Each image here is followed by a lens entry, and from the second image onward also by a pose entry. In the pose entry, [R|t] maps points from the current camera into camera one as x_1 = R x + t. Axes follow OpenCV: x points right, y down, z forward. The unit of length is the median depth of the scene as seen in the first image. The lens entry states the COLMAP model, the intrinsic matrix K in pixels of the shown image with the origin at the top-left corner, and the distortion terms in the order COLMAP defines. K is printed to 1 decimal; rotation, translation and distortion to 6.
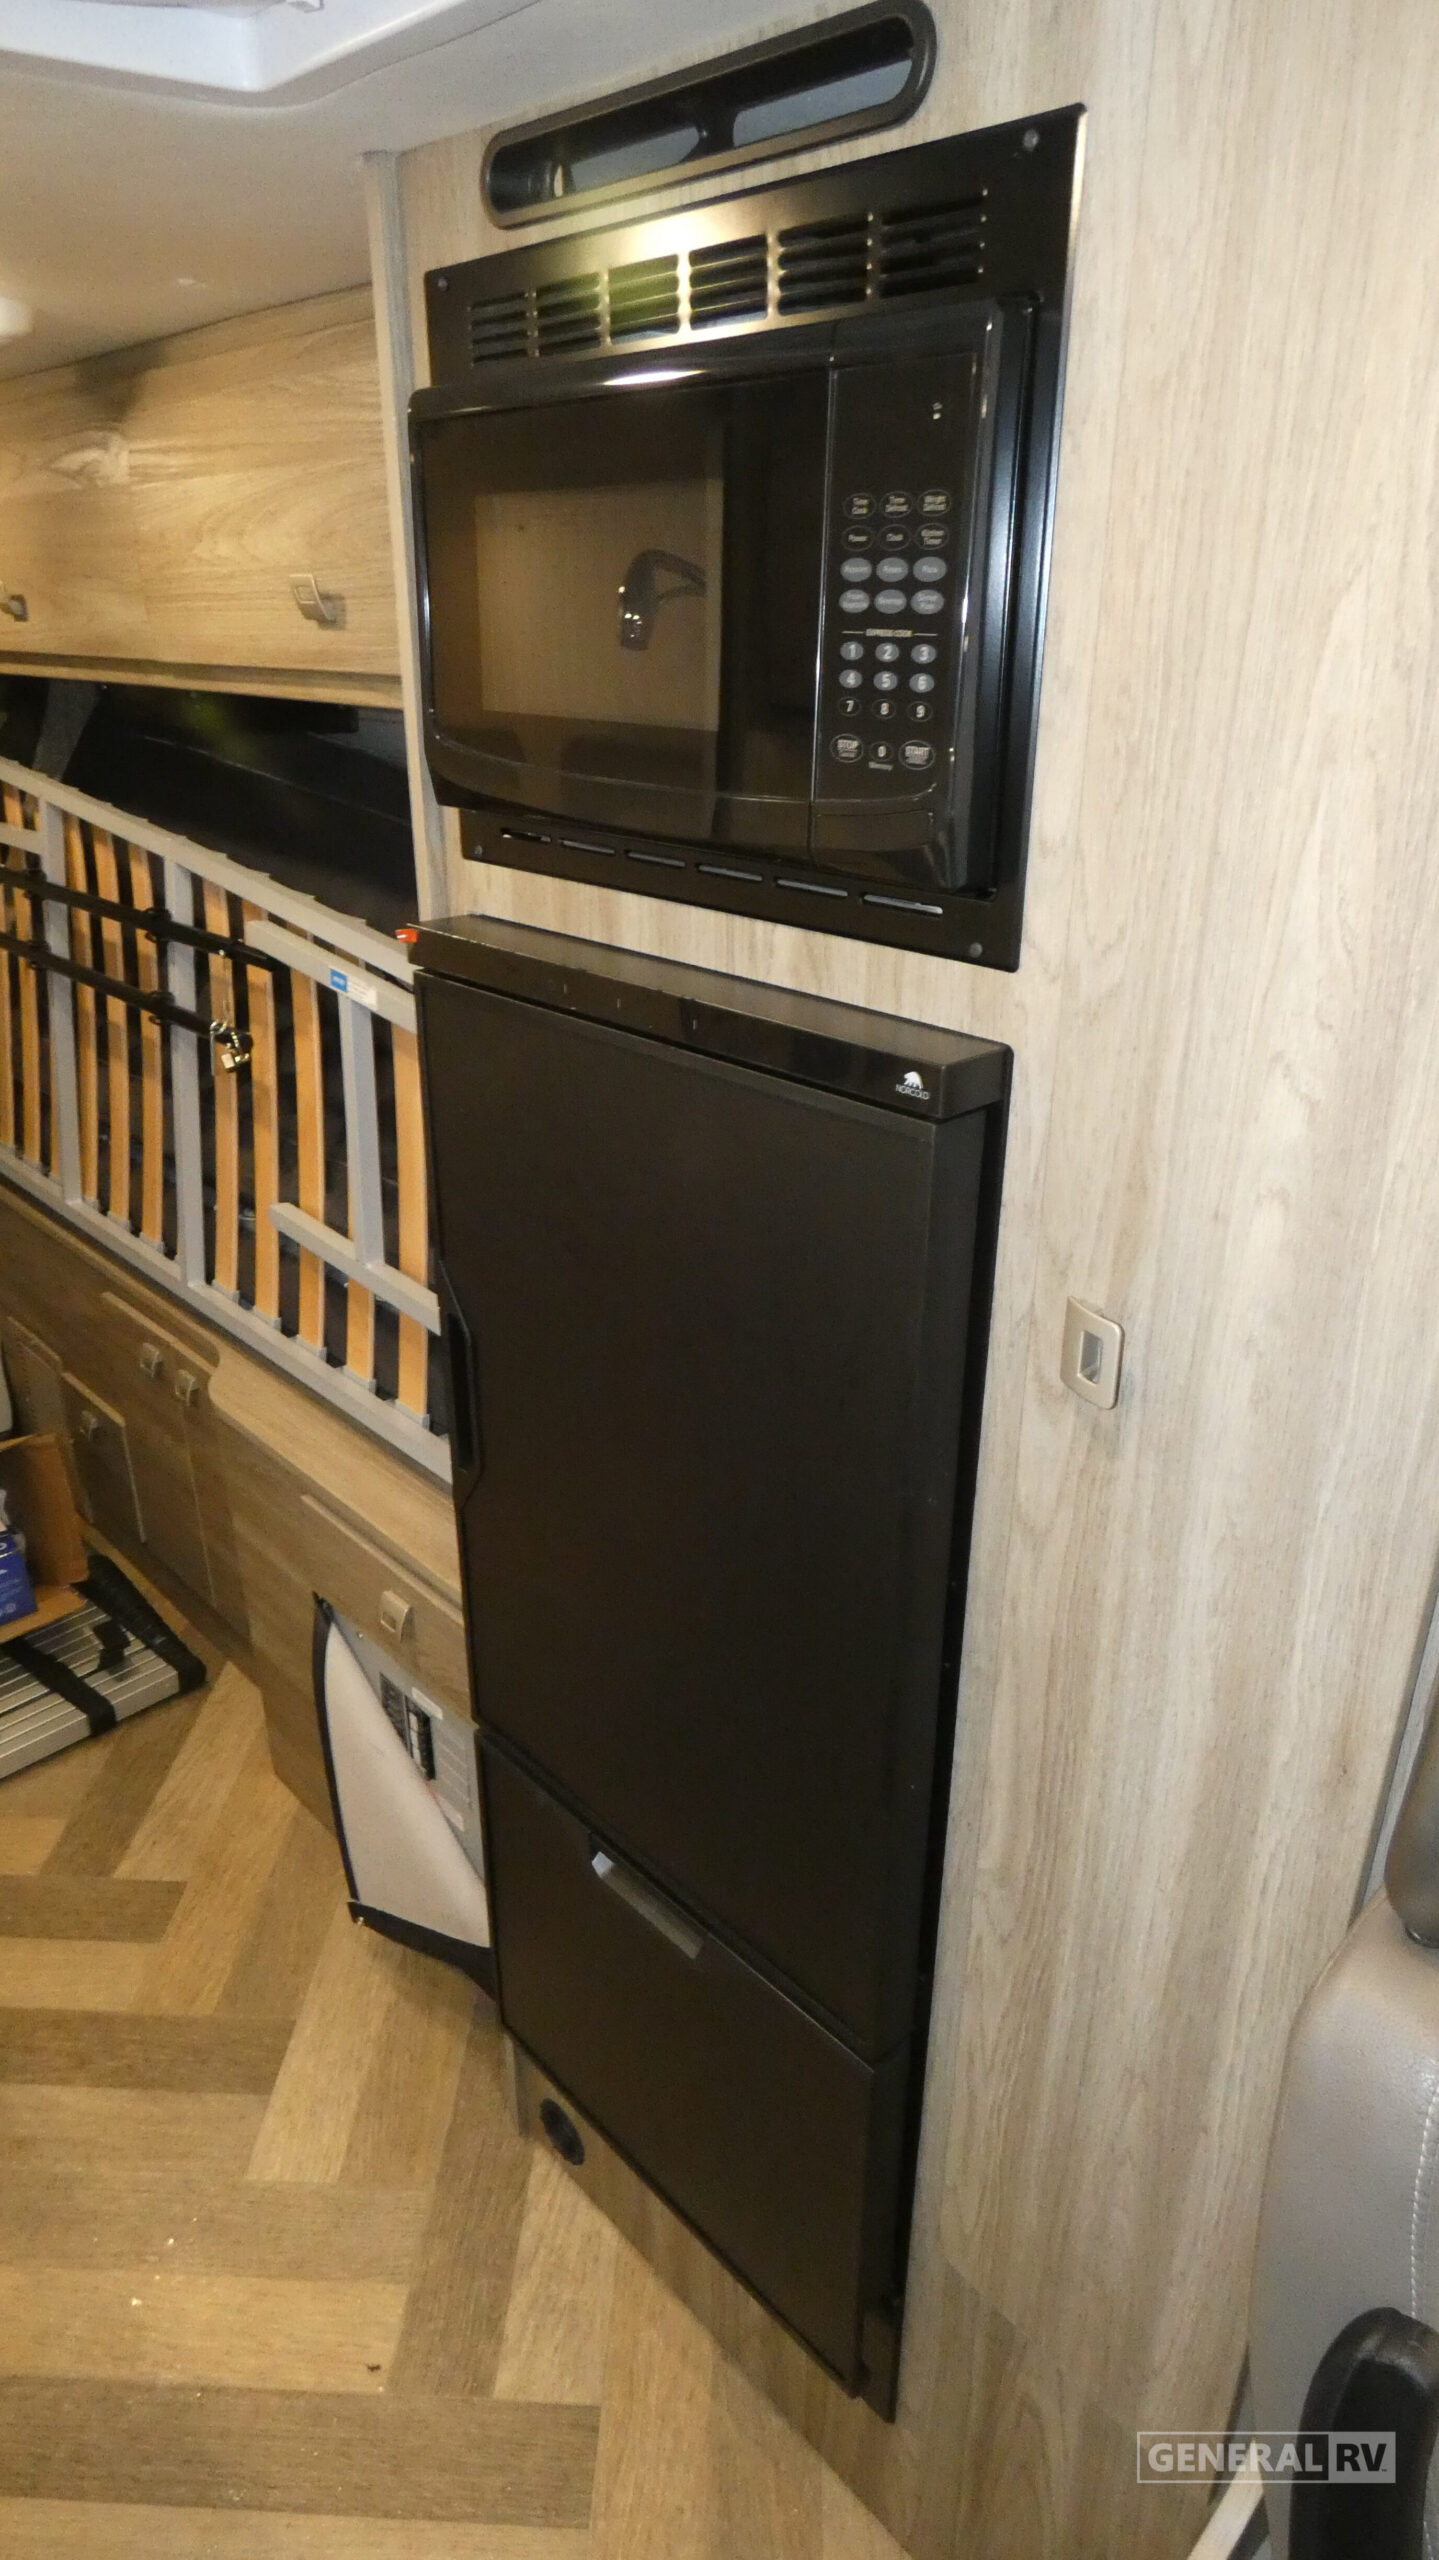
lens RADIAL K [[1529.1, 0, 722.2], [0, 1529.1, 1282.4], [0, 0, 1]] dist [-0.002062, -0.001723]
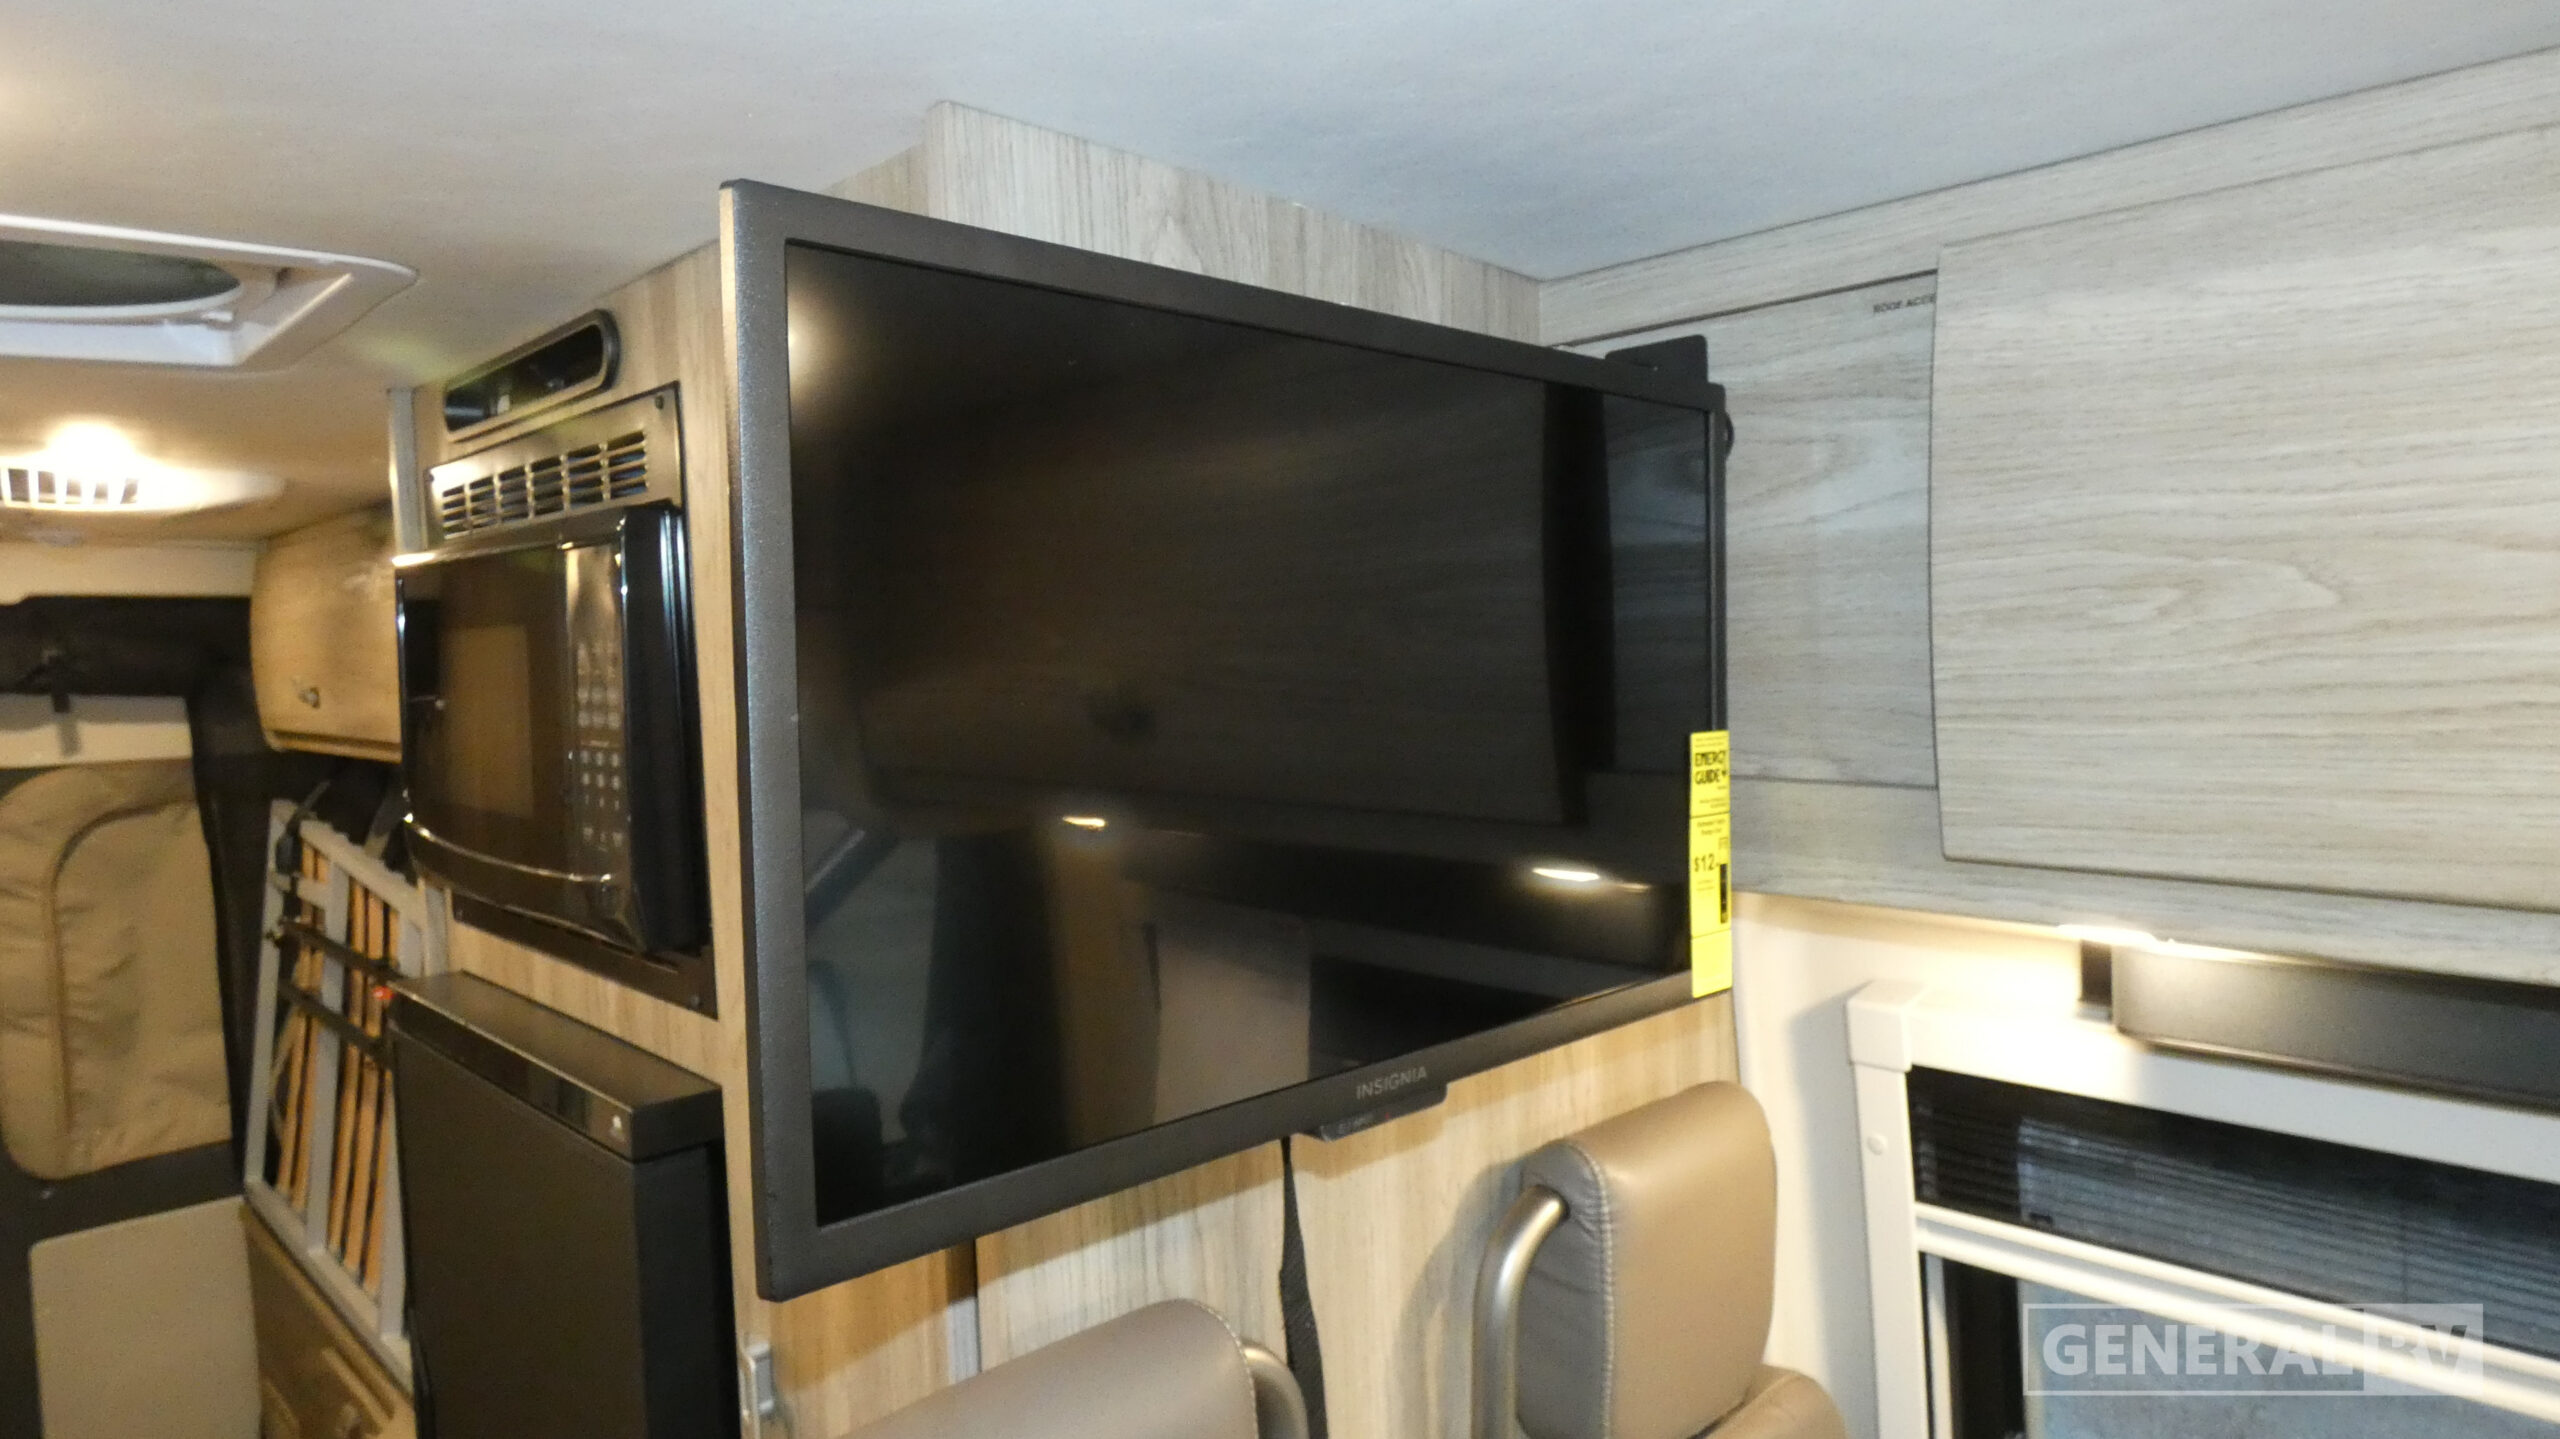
lens RADIAL K [[1529.1, 0, 1271.9], [0, 1529.1, 719.3], [0, 0, 1]] dist [-0.002062, -0.001723]
pose [[0.999183, -0.037953, 0.013920, 0.549525], [0.040423, 0.933976, -0.355041, 0.004851], [0.000474, 0.355314, 0.934747, -0.114574]]
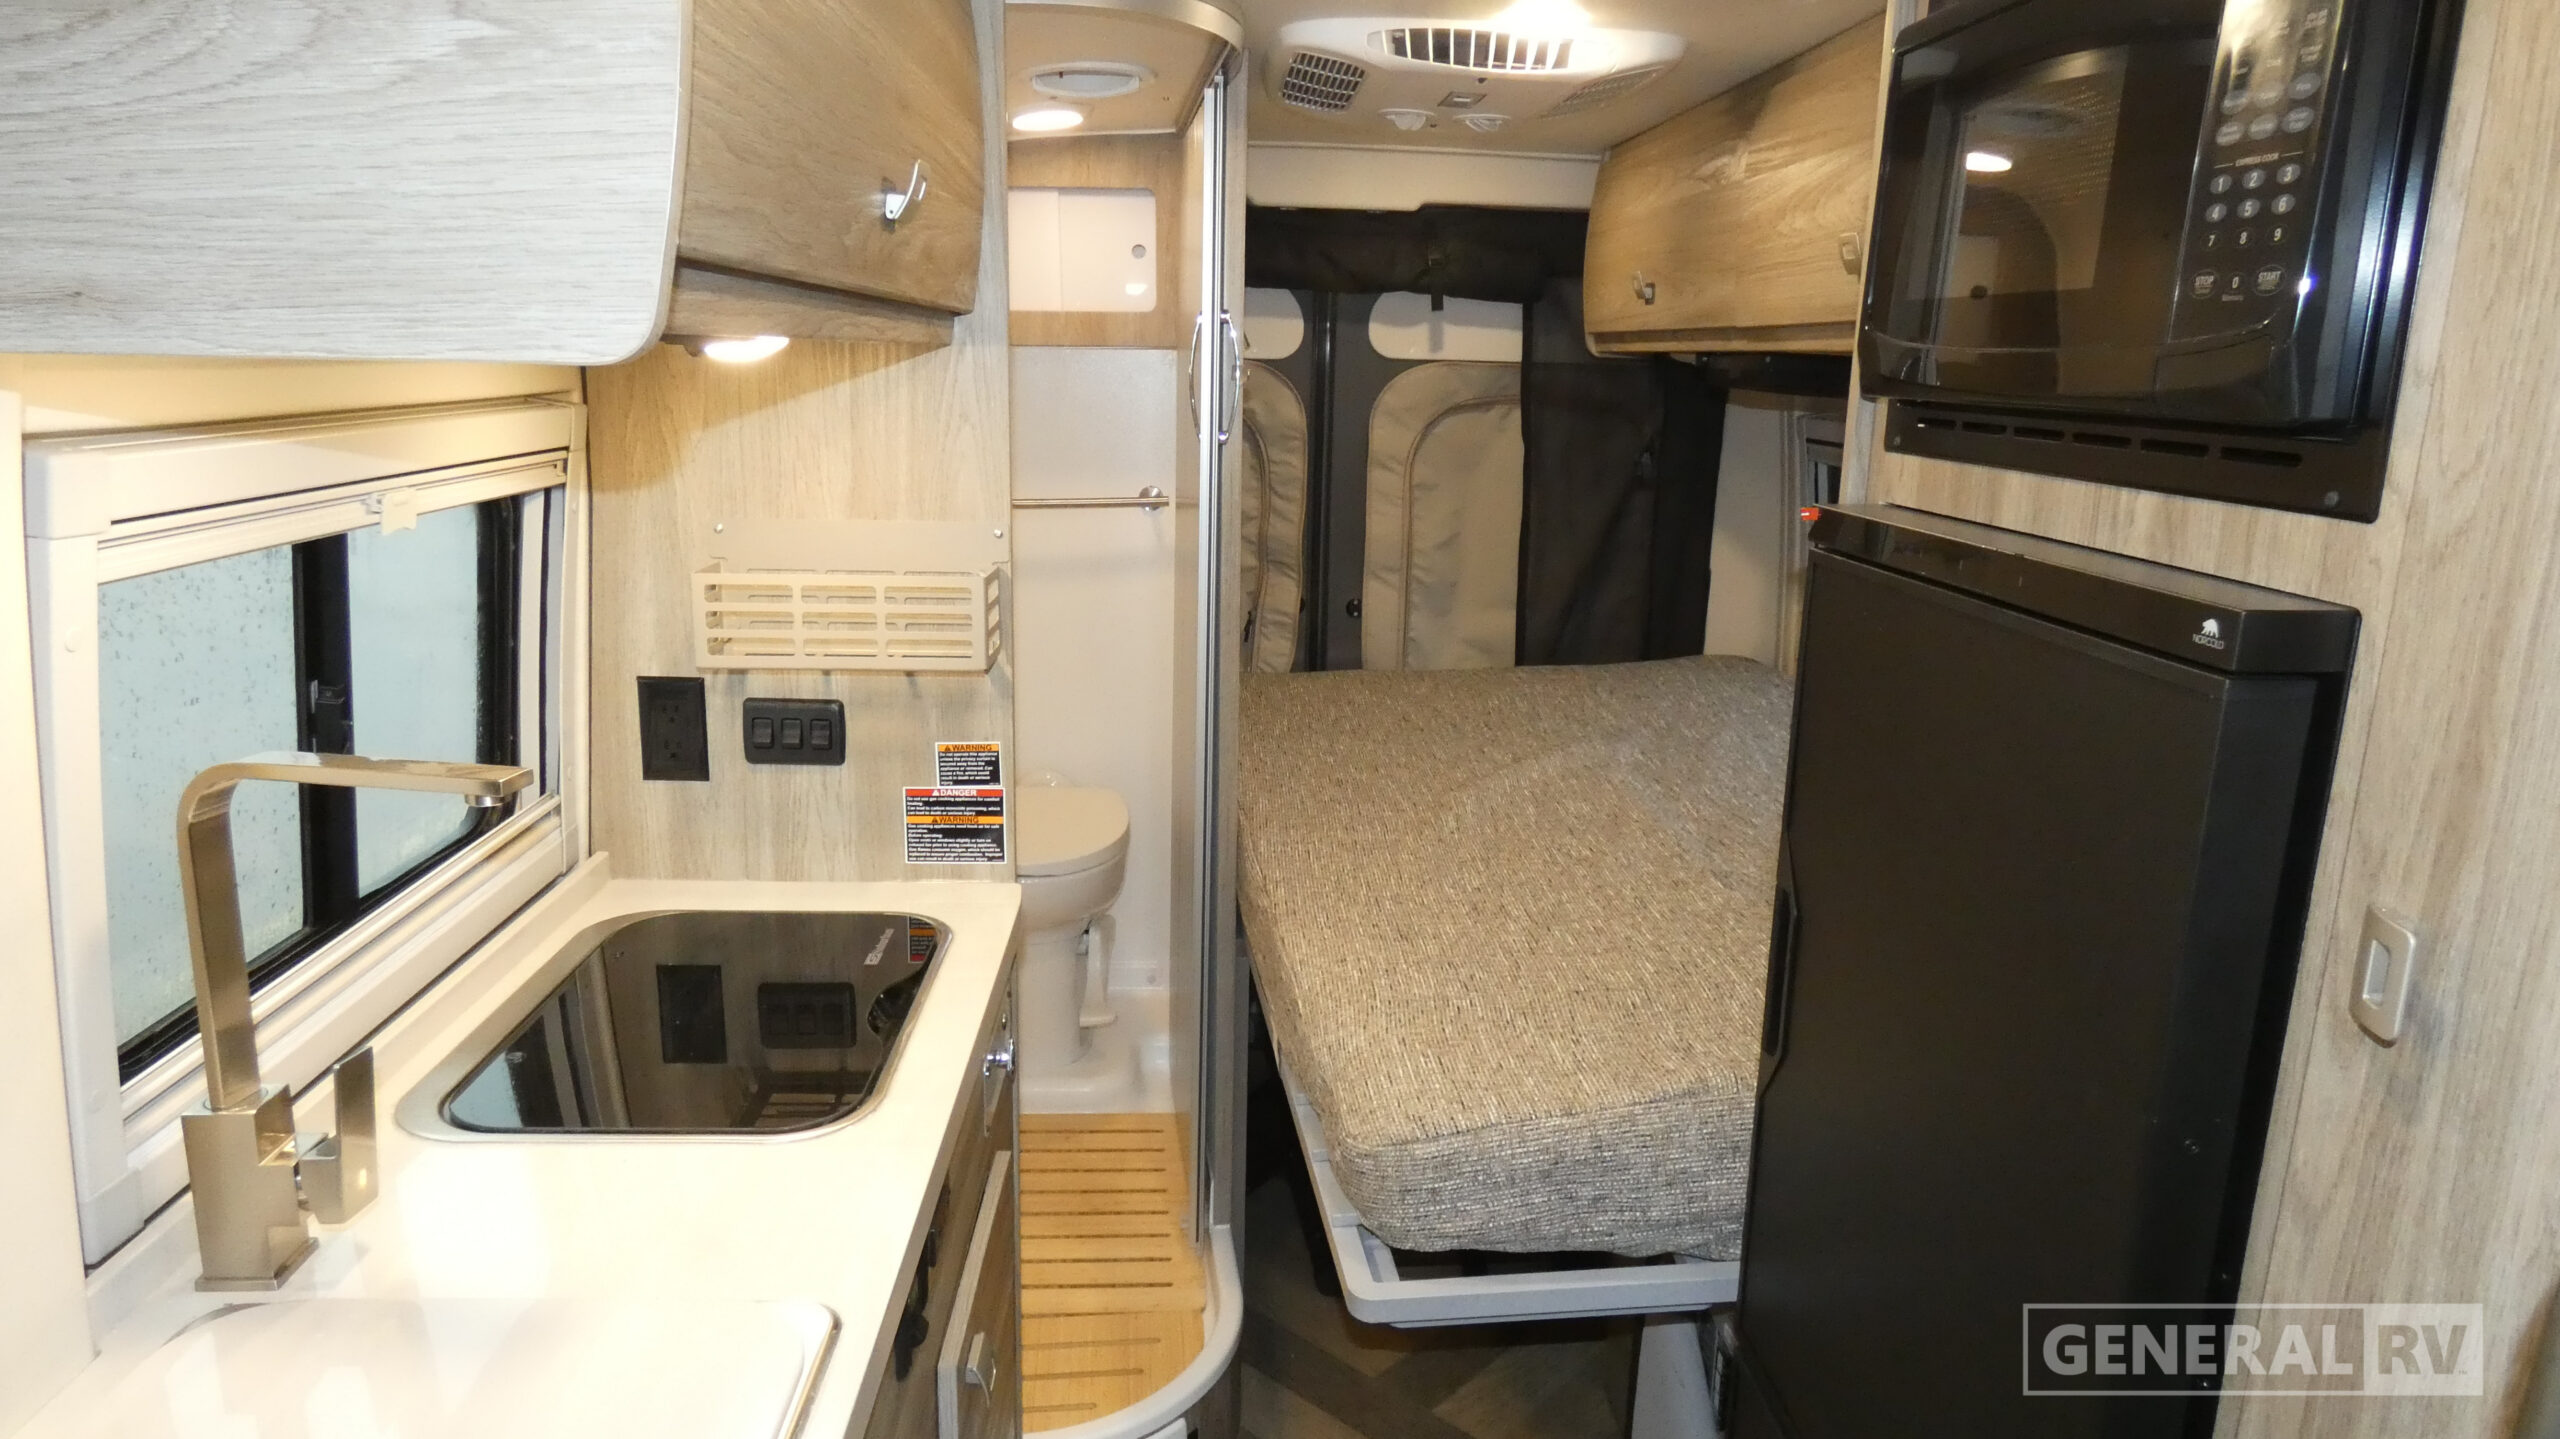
lens RADIAL K [[1531.5, 0, 1271.4], [0, 1531.5, 713.7], [0, 0, 1]] dist [0.000751, 0.002573]
pose [[0.762990, 0.156149, -0.627267, 0.258123], [-0.274089, 0.956984, -0.095167, 0.142731], [0.585424, 0.244538, 0.772968, -0.006637]]
